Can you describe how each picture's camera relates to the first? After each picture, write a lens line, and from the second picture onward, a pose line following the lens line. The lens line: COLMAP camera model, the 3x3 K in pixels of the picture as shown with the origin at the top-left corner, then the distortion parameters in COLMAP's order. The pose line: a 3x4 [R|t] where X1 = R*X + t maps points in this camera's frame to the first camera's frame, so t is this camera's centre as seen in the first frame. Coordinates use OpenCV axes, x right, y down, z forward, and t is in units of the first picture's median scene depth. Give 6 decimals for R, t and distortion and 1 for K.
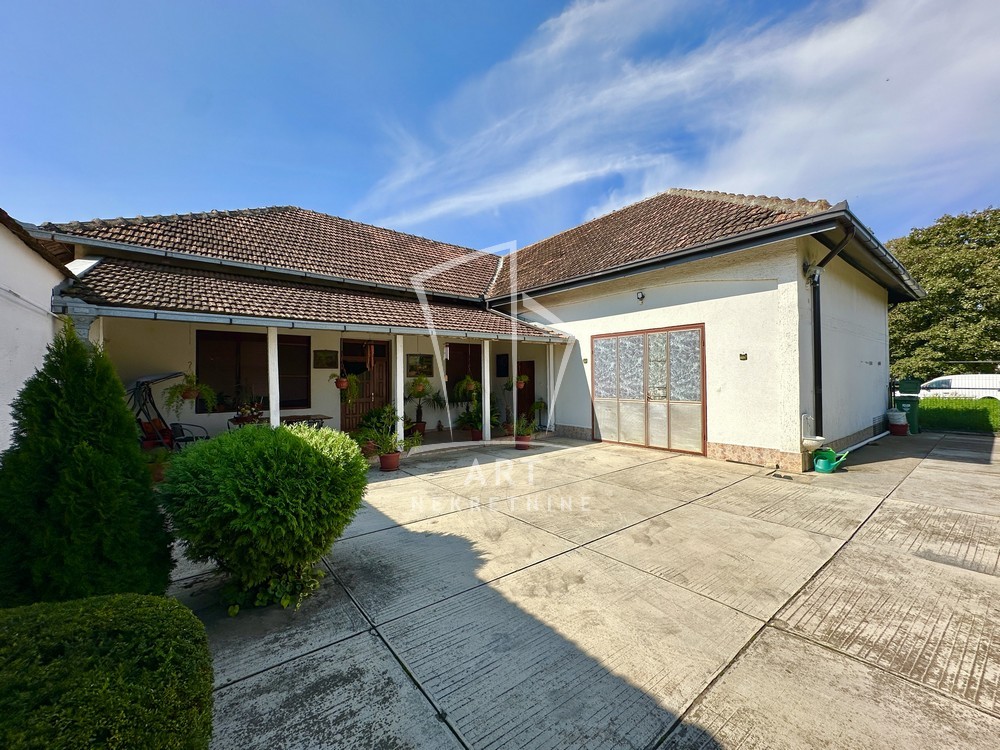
lens RADIAL K [[395.9, 0, 500.4], [0, 395.9, 378.1], [0, 0, 1]] dist [-0.000409, -0.000023]
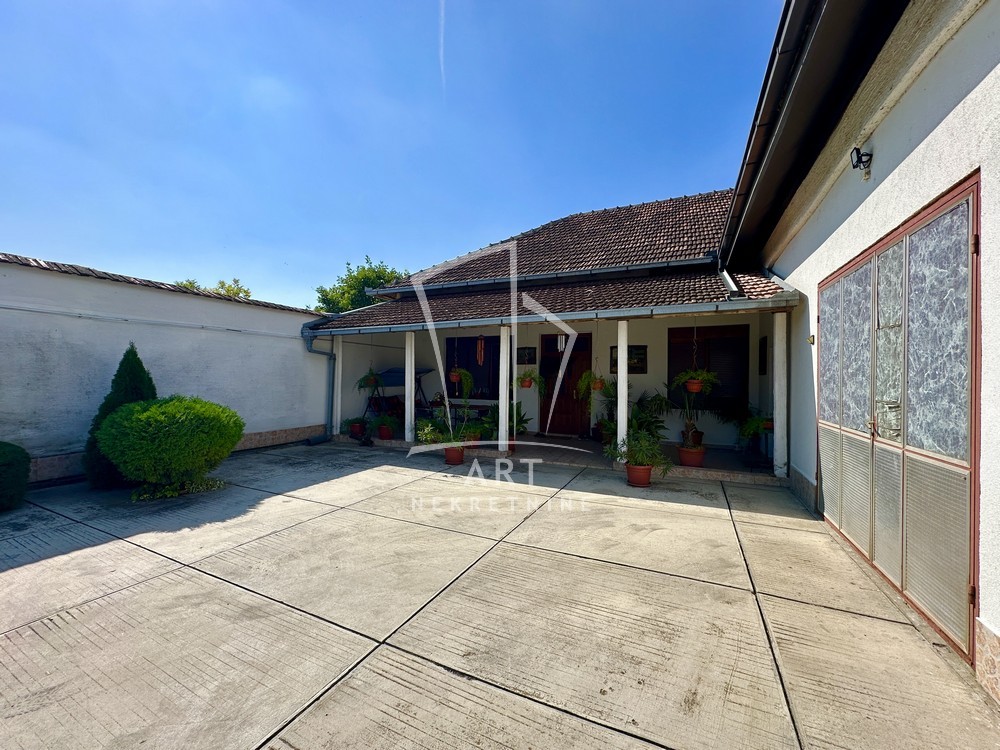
lens RADIAL K [[395.9, 0, 497.3], [0, 395.9, 373.1], [0, 0, 1]] dist [-0.000409, -0.000023]
pose [[0.440081, 0.003632, -0.897951, 1.066861], [-0.011966, 0.999927, -0.001820, 0.004142], [0.897878, 0.011546, 0.440092, 1.032885]]
